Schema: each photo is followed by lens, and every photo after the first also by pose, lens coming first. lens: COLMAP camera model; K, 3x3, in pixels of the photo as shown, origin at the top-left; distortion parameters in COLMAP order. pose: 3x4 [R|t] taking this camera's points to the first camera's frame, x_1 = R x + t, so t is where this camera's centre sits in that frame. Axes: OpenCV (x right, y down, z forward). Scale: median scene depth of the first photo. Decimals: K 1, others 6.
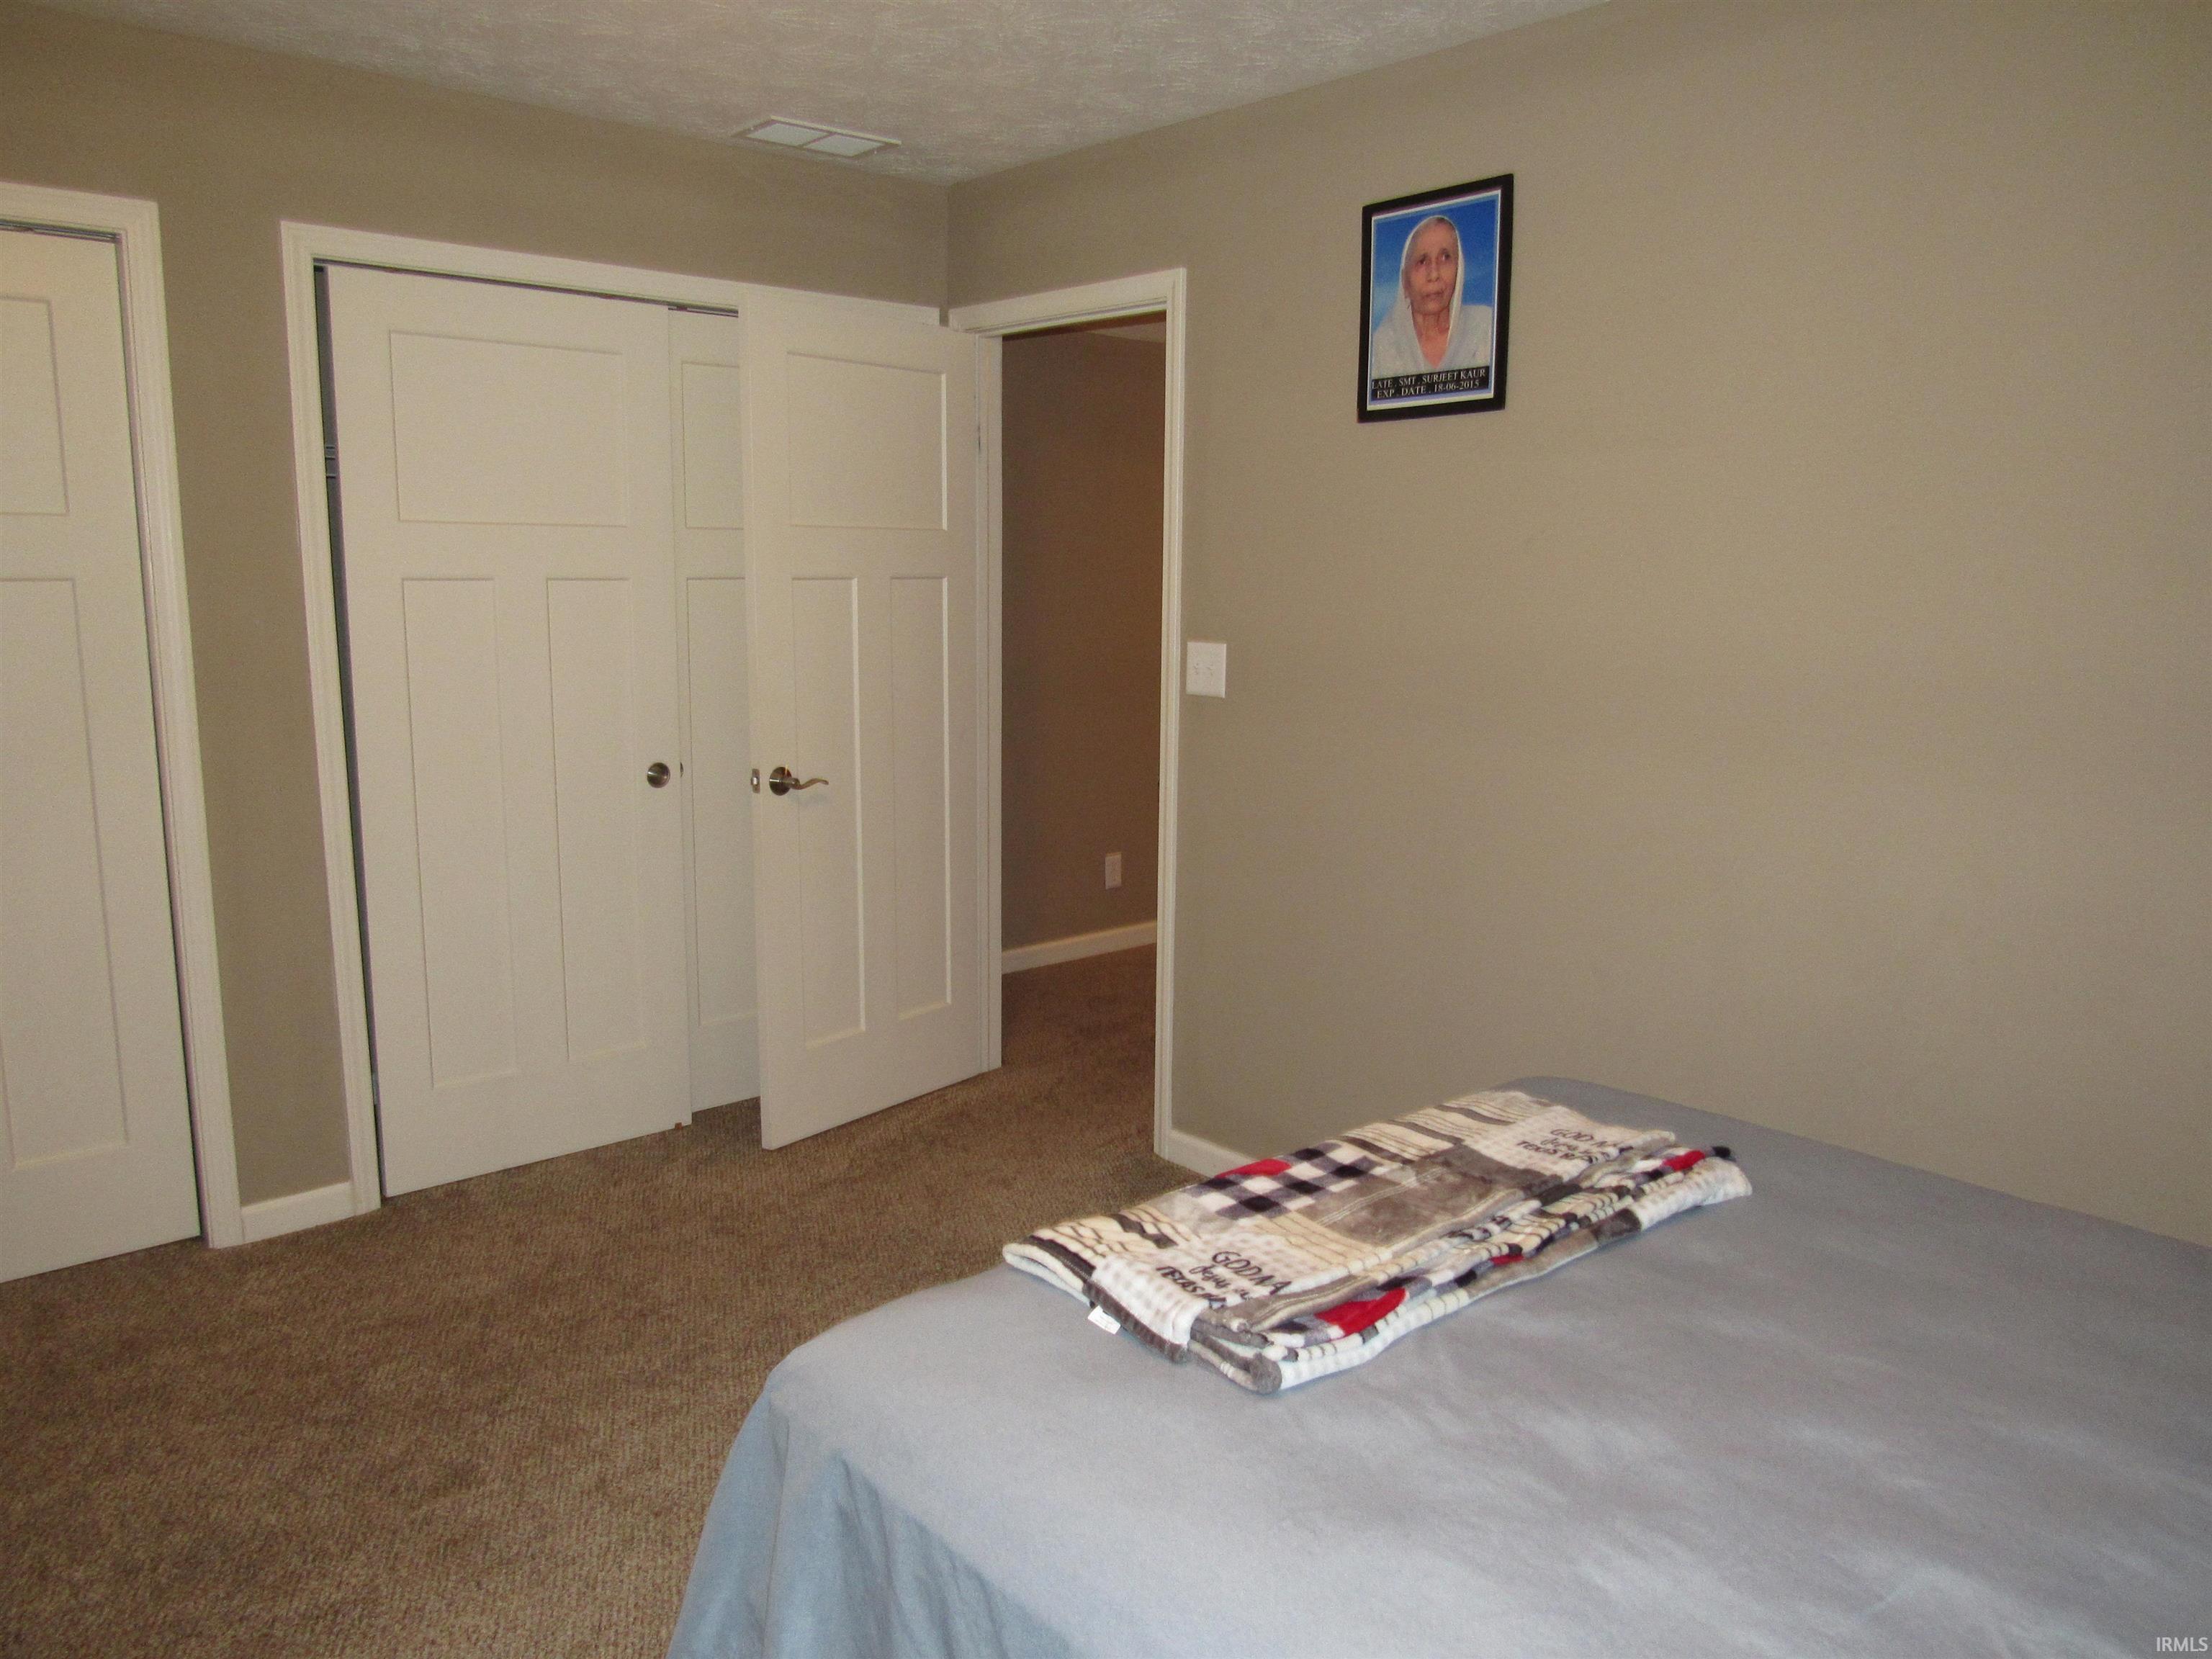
lens RADIAL K [[1588.3, 0, 1114.0], [0, 1588.3, 825.8], [0, 0, 1]] dist [-0.013881, -0.009292]
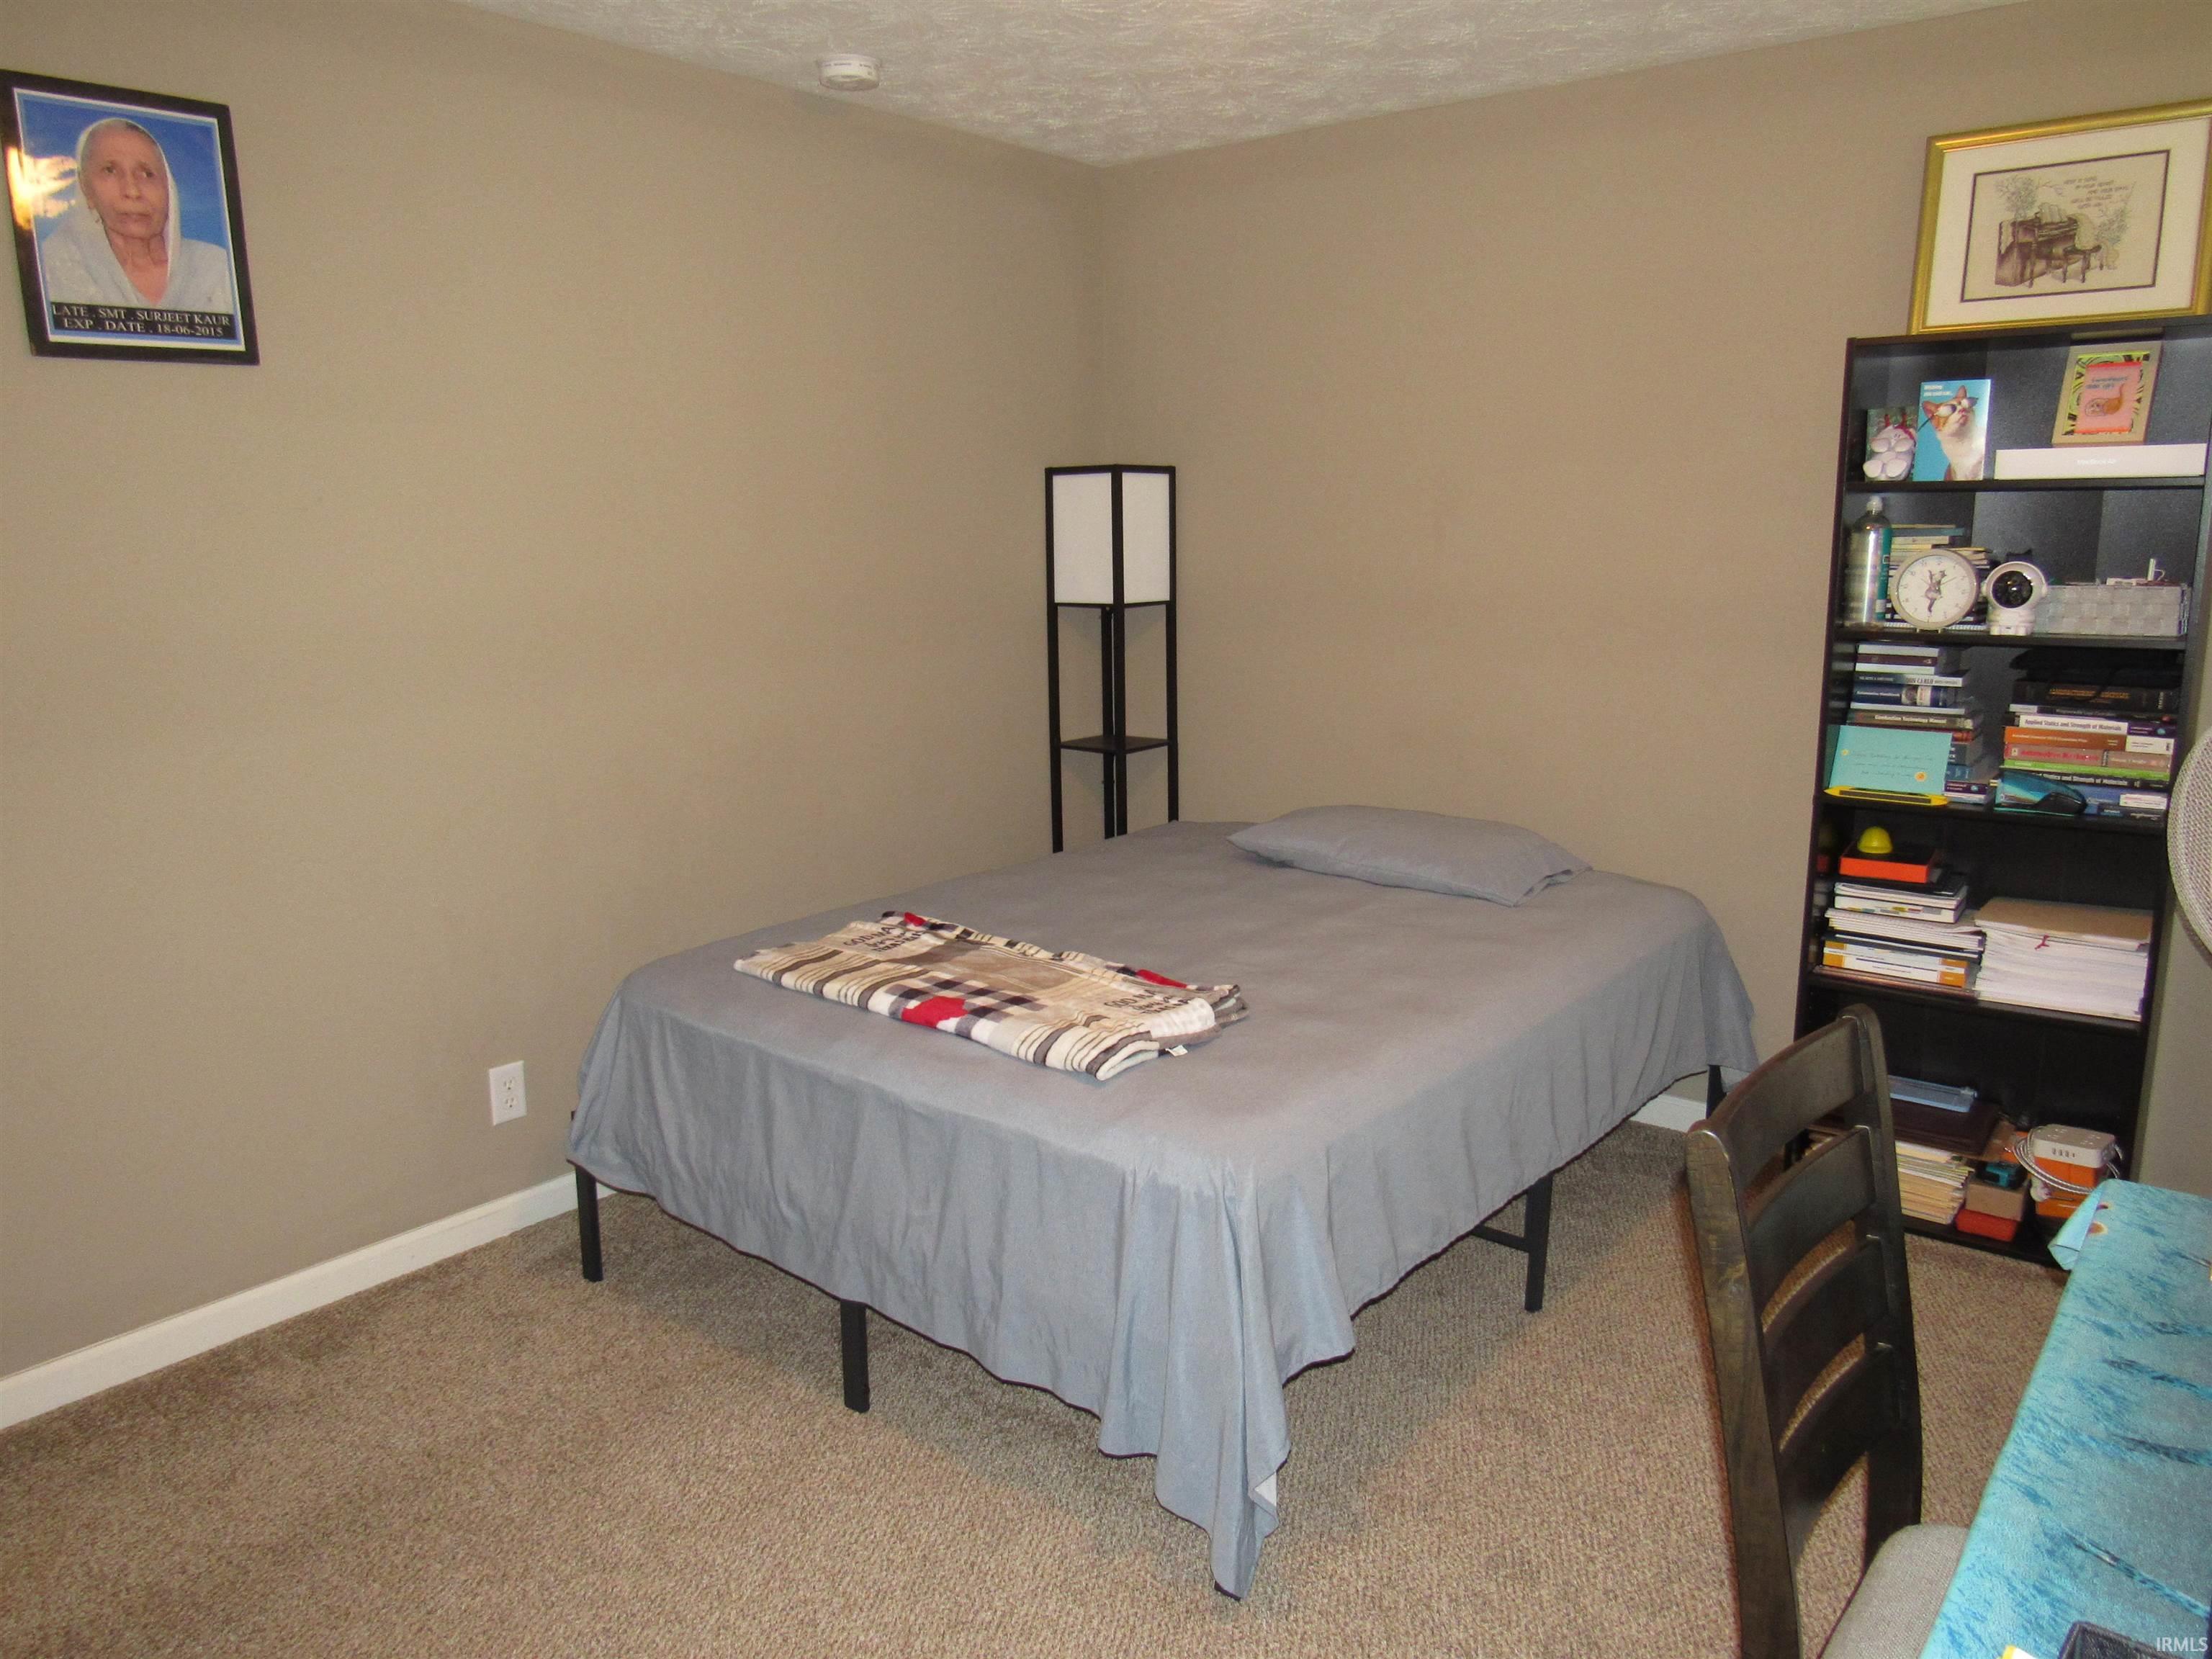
lens RADIAL K [[1588.3, 0, 1113.0], [0, 1588.3, 841.1], [0, 0, 1]] dist [-0.013881, -0.009292]
pose [[-0.171077, -0.206518, 0.963371, -0.771740], [0.169489, 0.957040, 0.235260, -0.127580], [-0.970570, 0.203528, -0.128725, 0.682049]]
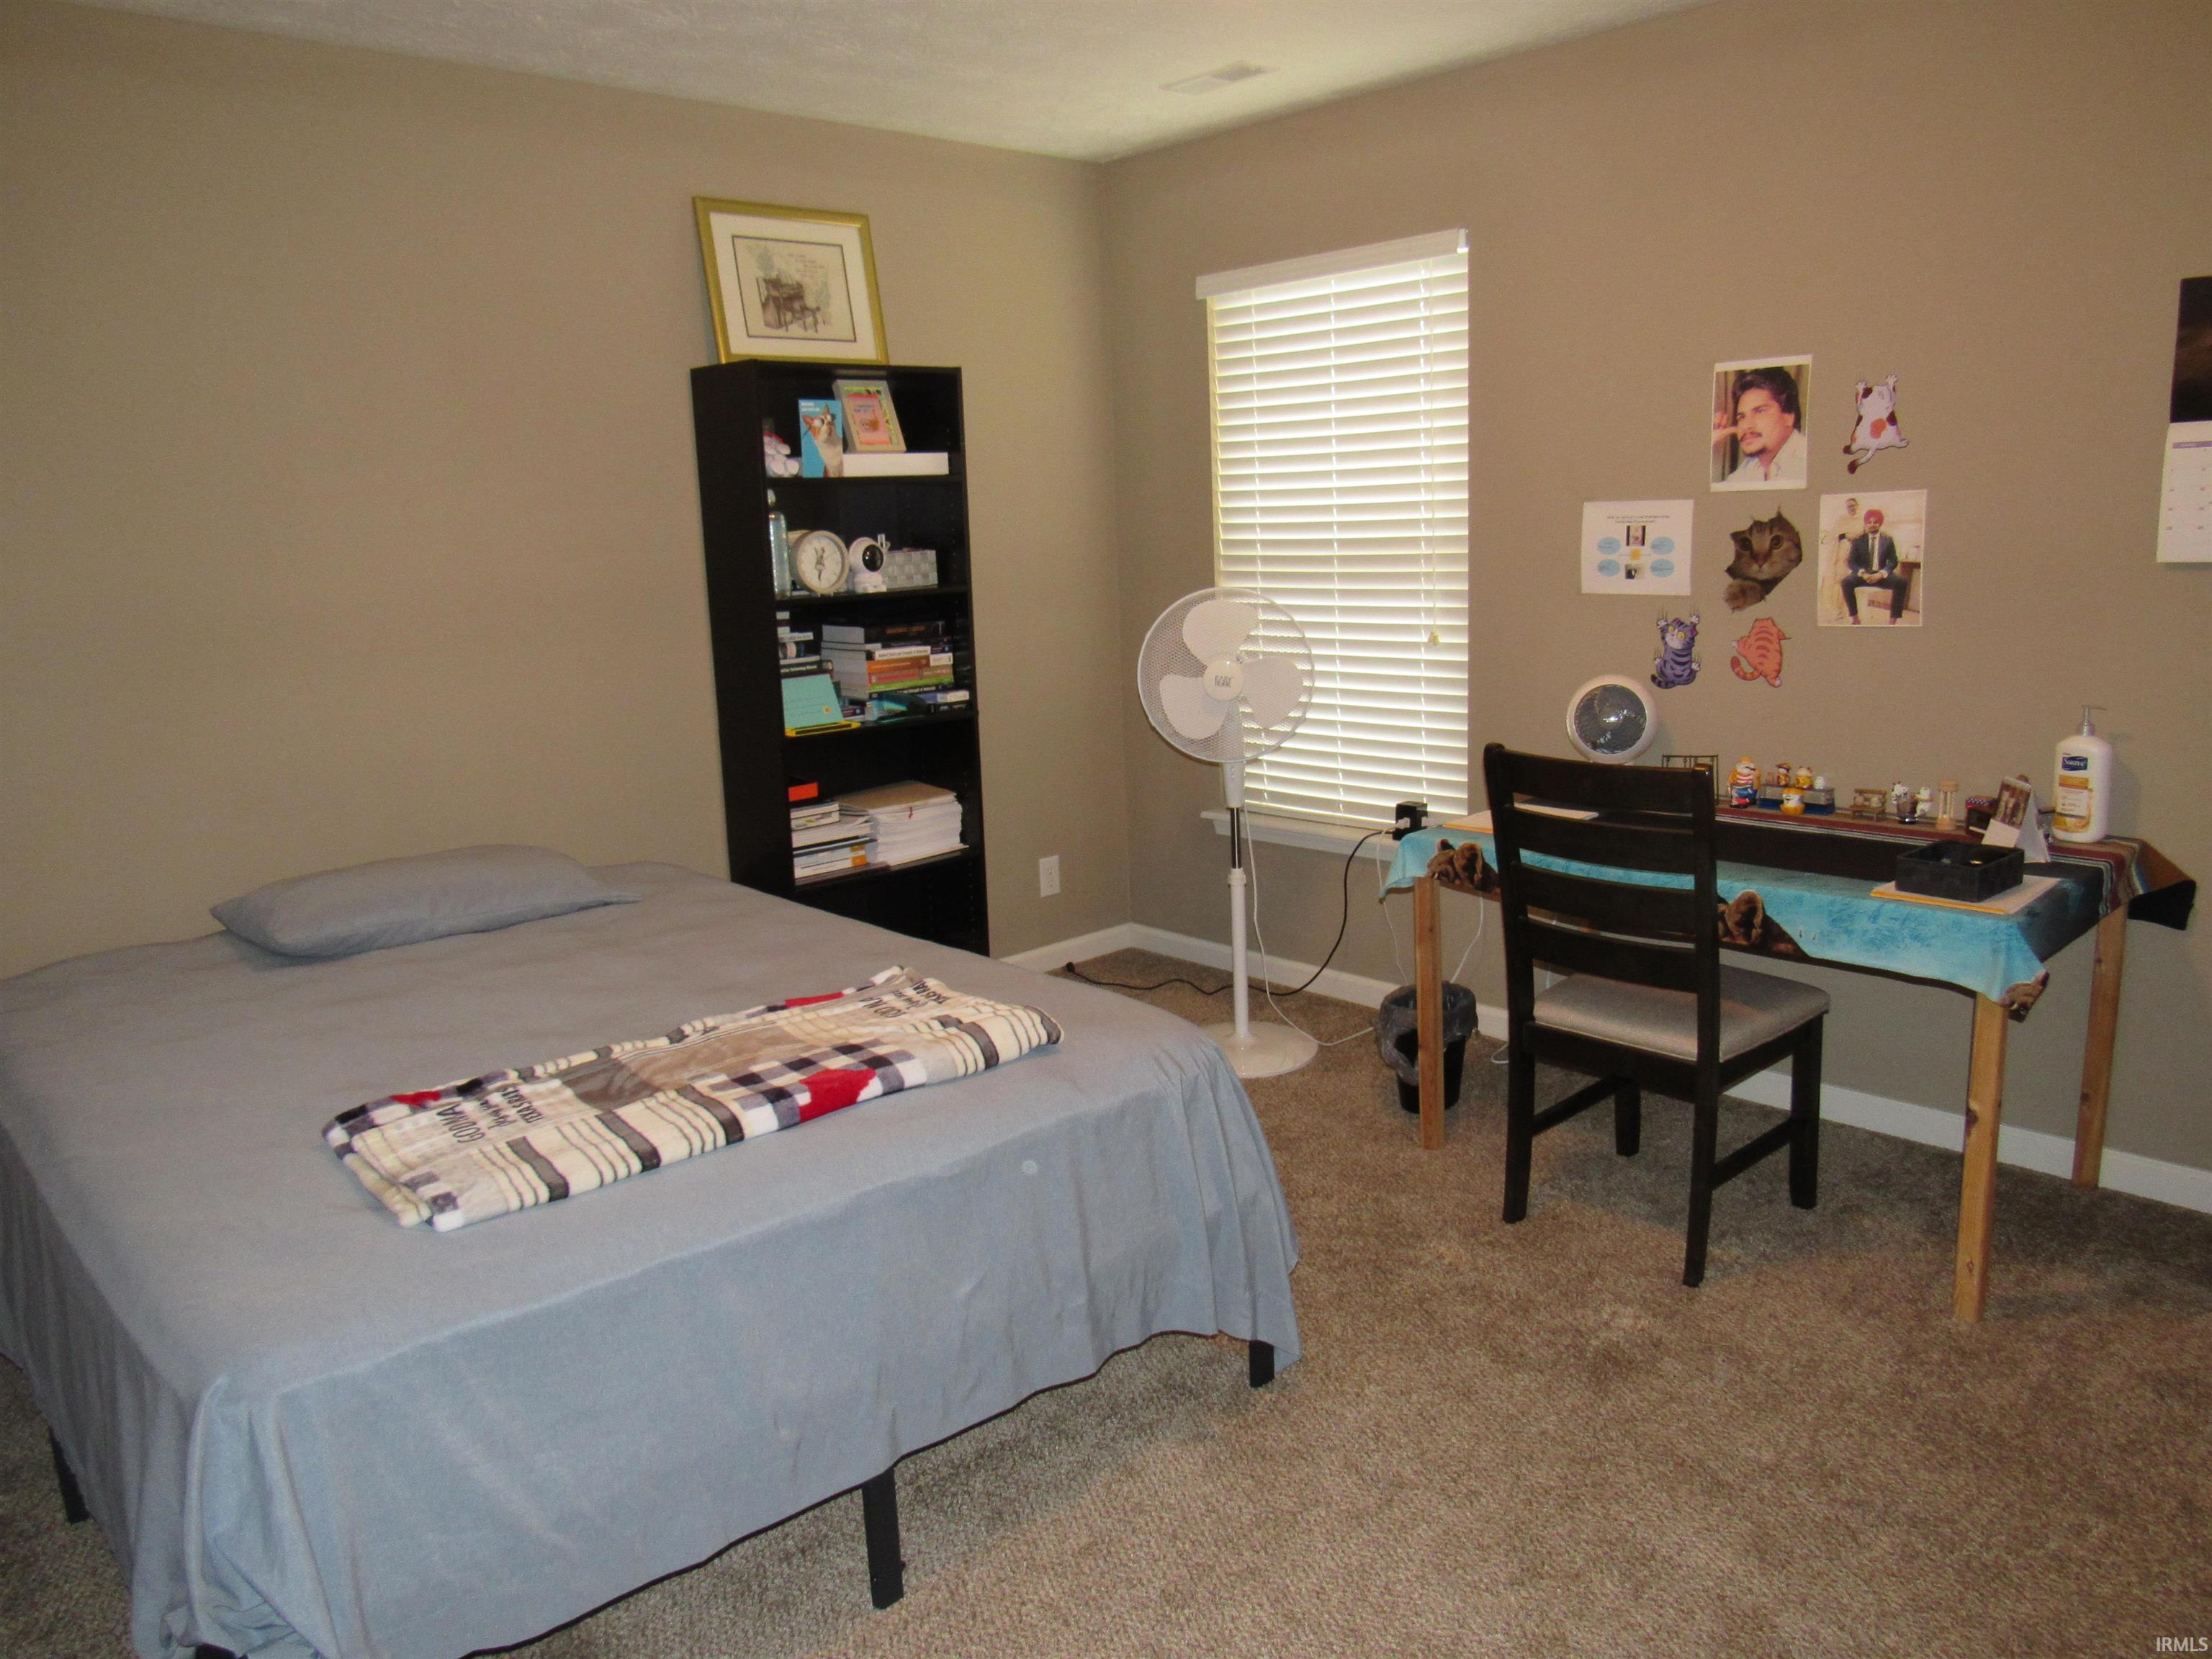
lens RADIAL K [[1588.3, 0, 1106.7], [0, 1588.3, 827.5], [0, 0, 1]] dist [-0.013881, -0.009292]
pose [[-0.999407, 0.029085, -0.018458, -0.053090], [0.020530, 0.933169, 0.358850, -0.214301], [0.027662, 0.358258, -0.933213, 1.309053]]
